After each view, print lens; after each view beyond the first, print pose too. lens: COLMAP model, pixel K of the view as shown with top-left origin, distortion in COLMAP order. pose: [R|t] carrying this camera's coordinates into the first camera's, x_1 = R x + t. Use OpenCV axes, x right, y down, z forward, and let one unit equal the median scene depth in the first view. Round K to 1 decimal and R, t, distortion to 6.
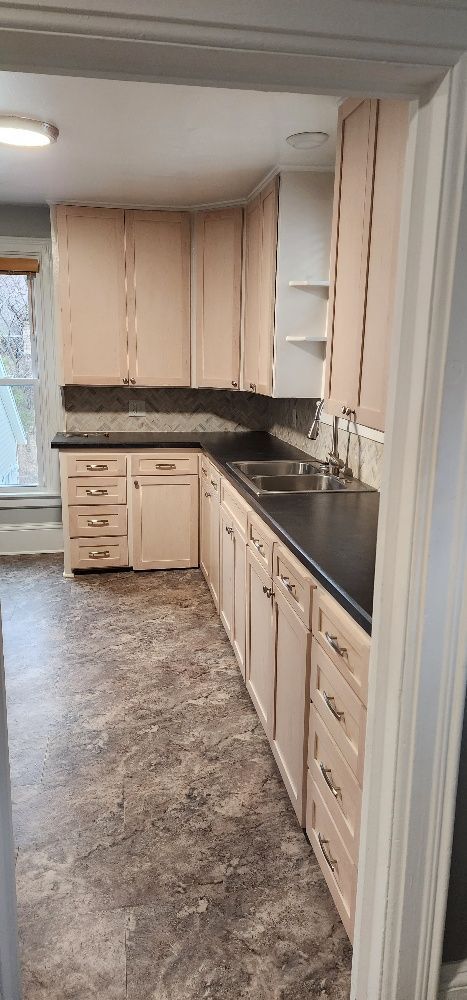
lens RADIAL K [[662.9, 0, 233.2], [0, 662.9, 500.5], [0, 0, 1]] dist [0.005145, -0.000911]
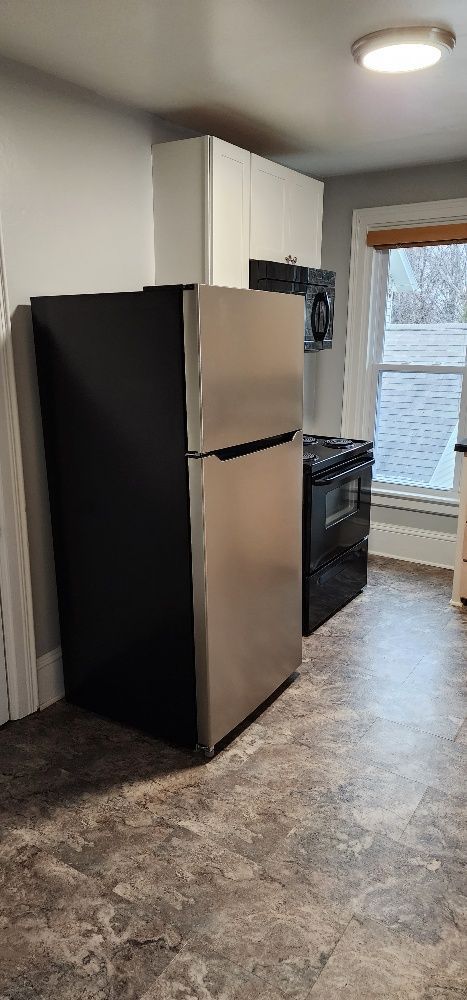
lens RADIAL K [[662.9, 0, 231.8], [0, 662.9, 497.8], [0, 0, 1]] dist [0.005145, -0.000911]
pose [[0.724052, 0.160713, -0.670761, 0.144537], [-0.143347, 0.986304, 0.081581, -0.076667], [0.674686, 0.037083, 0.737173, 0.318054]]
